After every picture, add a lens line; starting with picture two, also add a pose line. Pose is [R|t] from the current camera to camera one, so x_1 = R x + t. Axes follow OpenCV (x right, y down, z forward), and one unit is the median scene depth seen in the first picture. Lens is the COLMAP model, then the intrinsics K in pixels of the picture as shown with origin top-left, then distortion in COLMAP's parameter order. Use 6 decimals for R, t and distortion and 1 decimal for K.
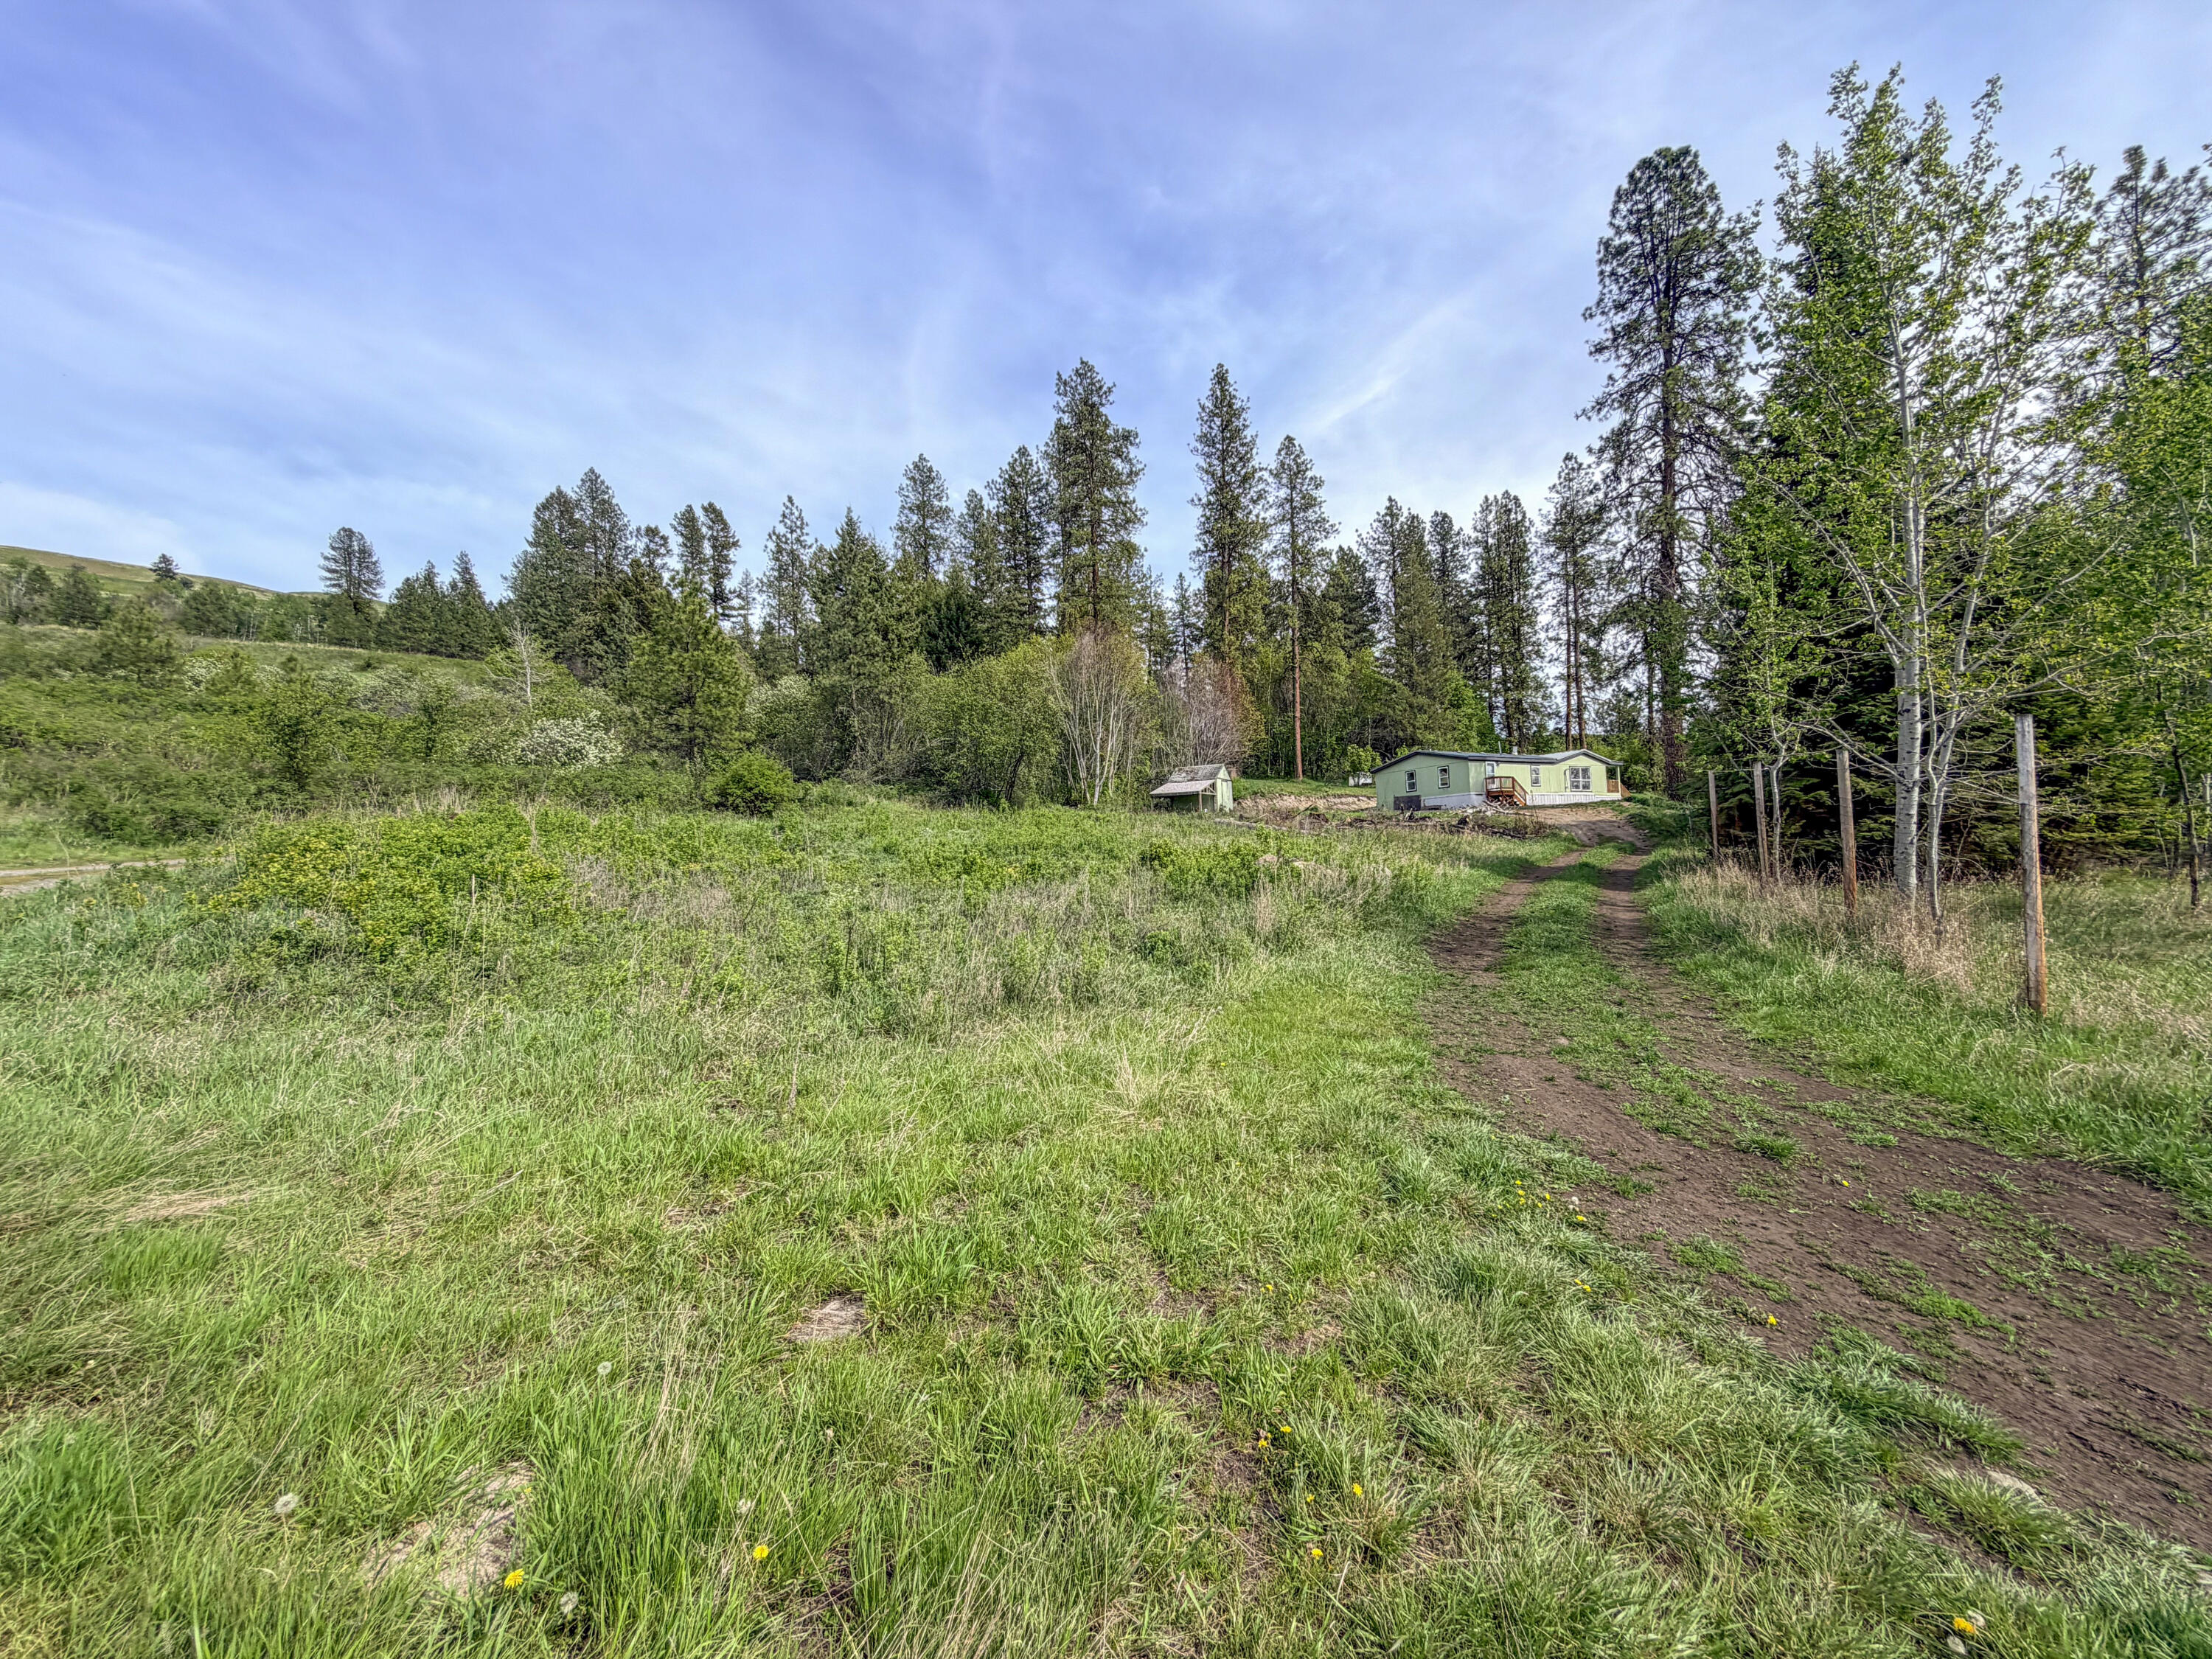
lens RADIAL K [[887.8, 0, 1099.5], [0, 887.8, 831.9], [0, 0, 1]] dist [0.001786, -0.000627]
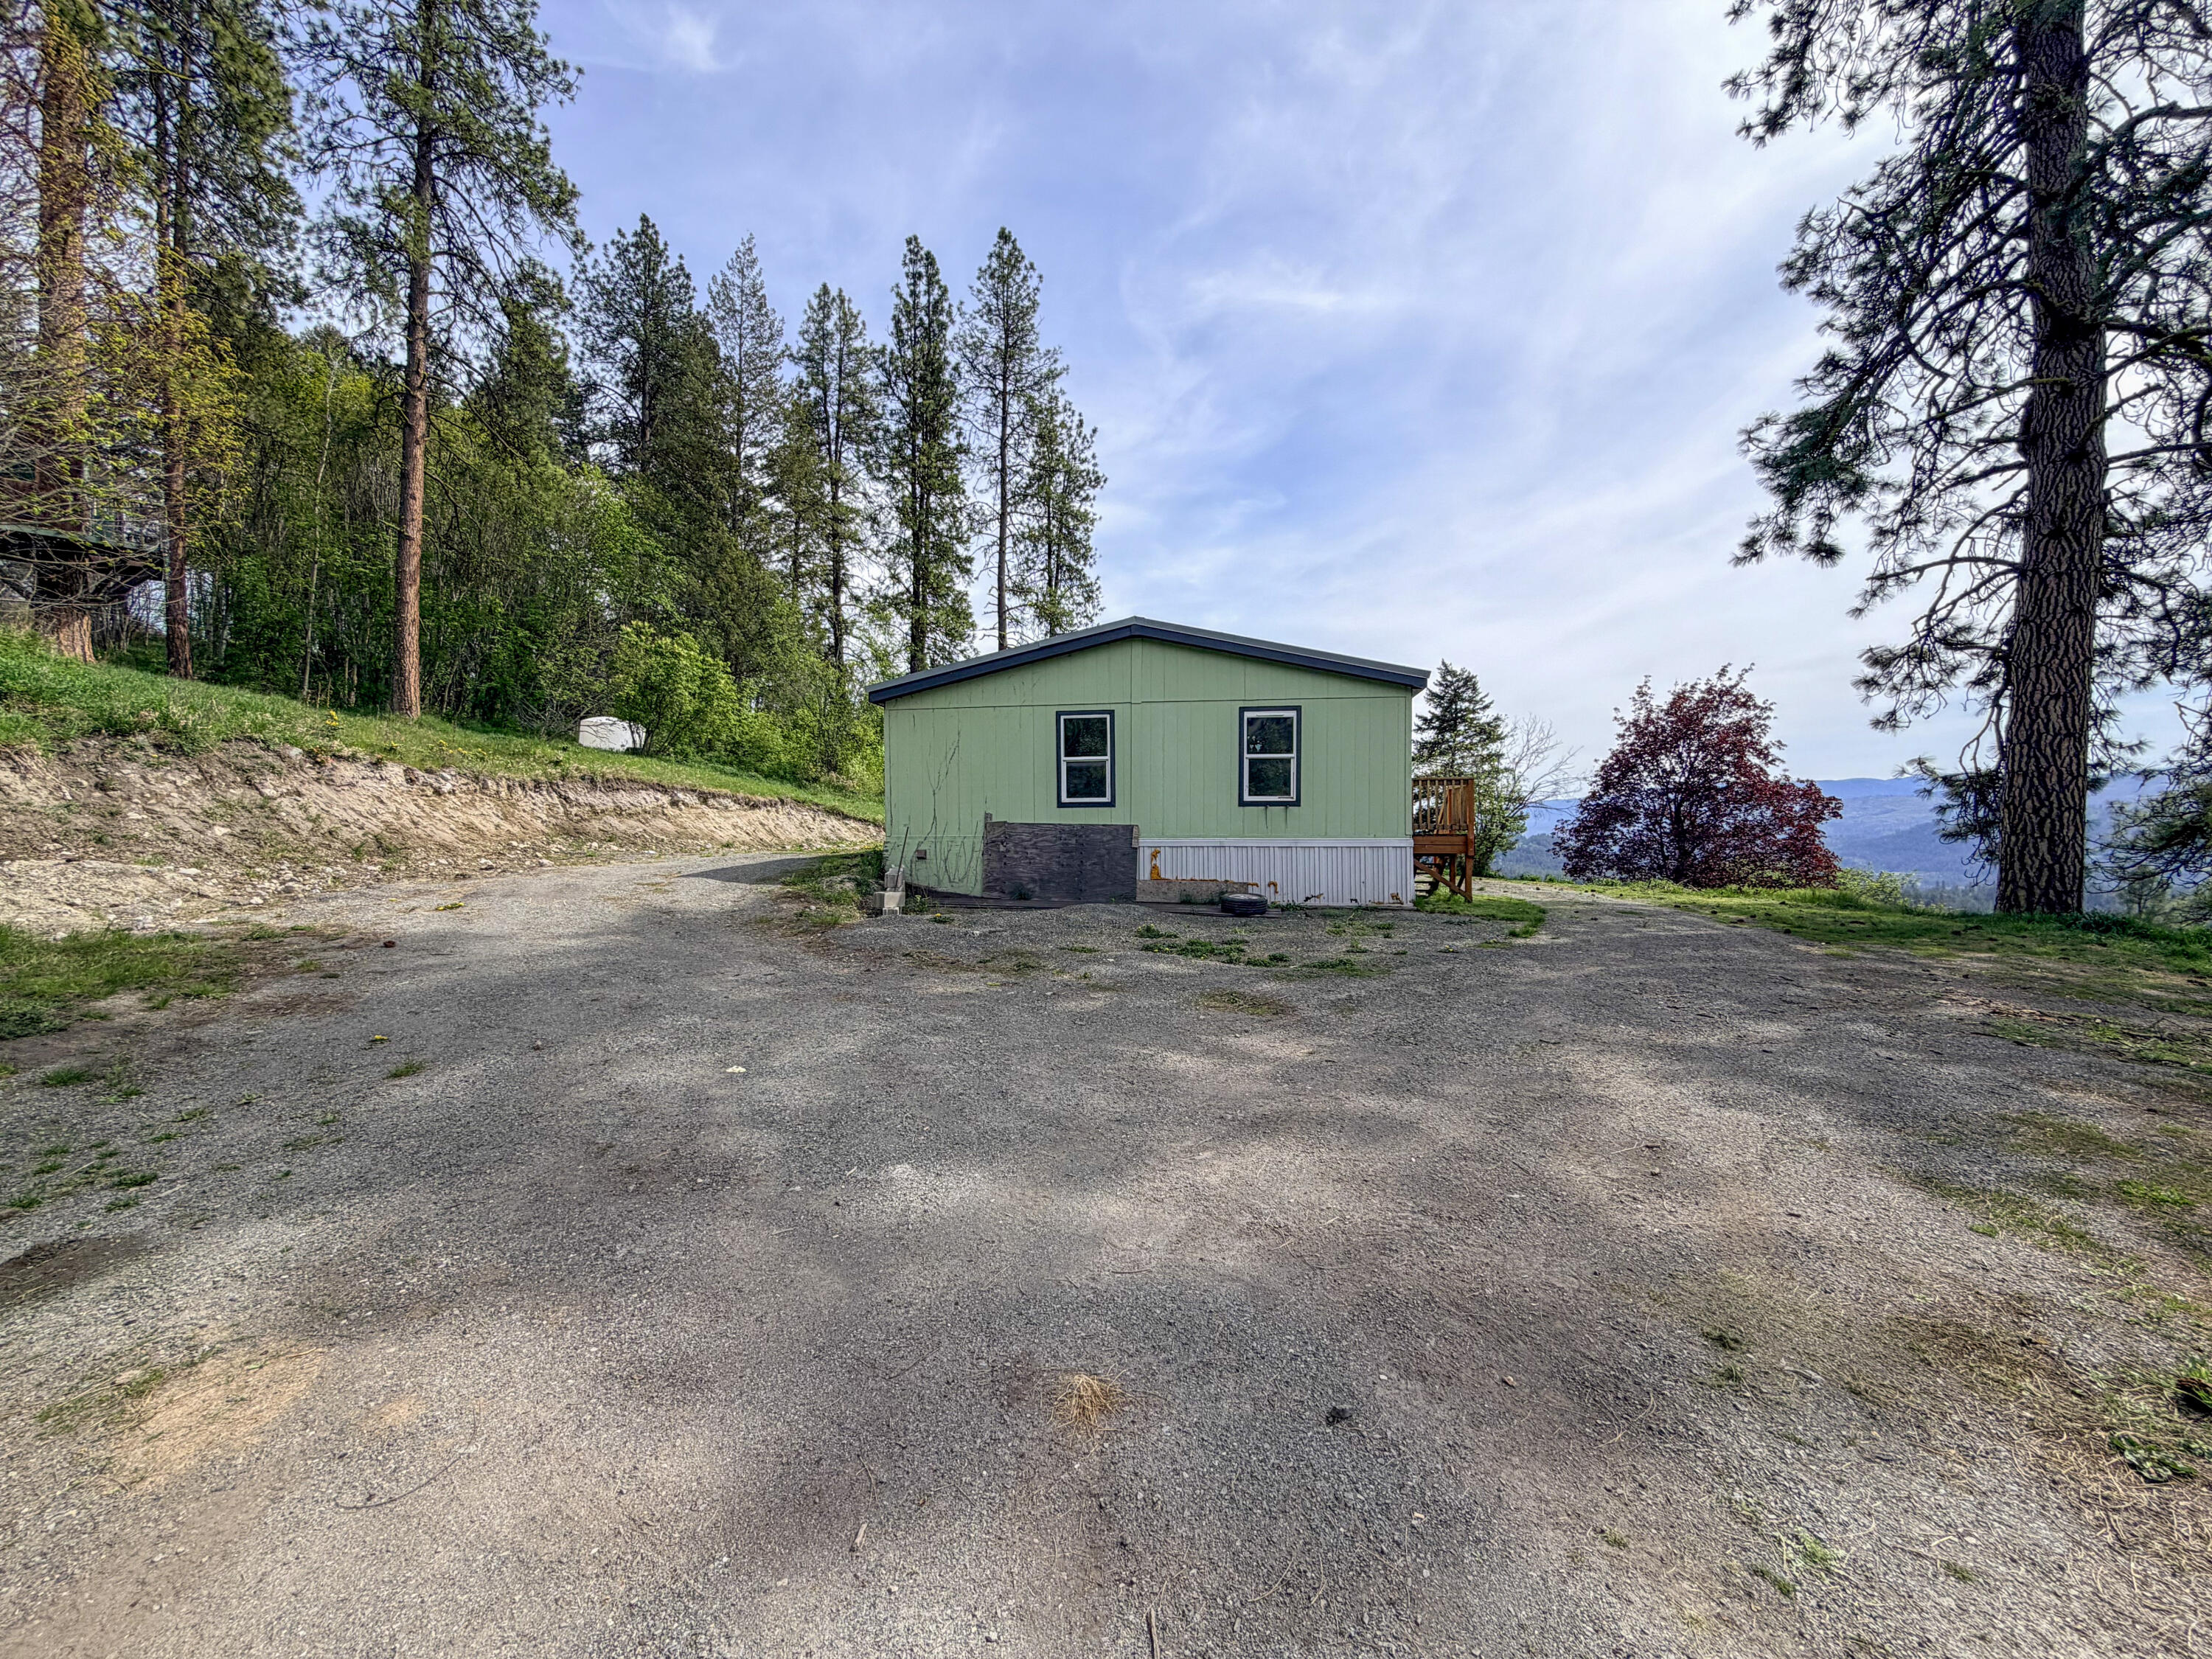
lens RADIAL K [[887.8, 0, 1099.5], [0, 887.8, 831.9], [0, 0, 1]] dist [0.001786, -0.000627]
pose [[0.618867, 0.043679, 0.784281, 0.133358], [-0.056467, 0.998343, -0.011044, -0.027037], [-0.783464, -0.037452, 0.620308, 0.626087]]
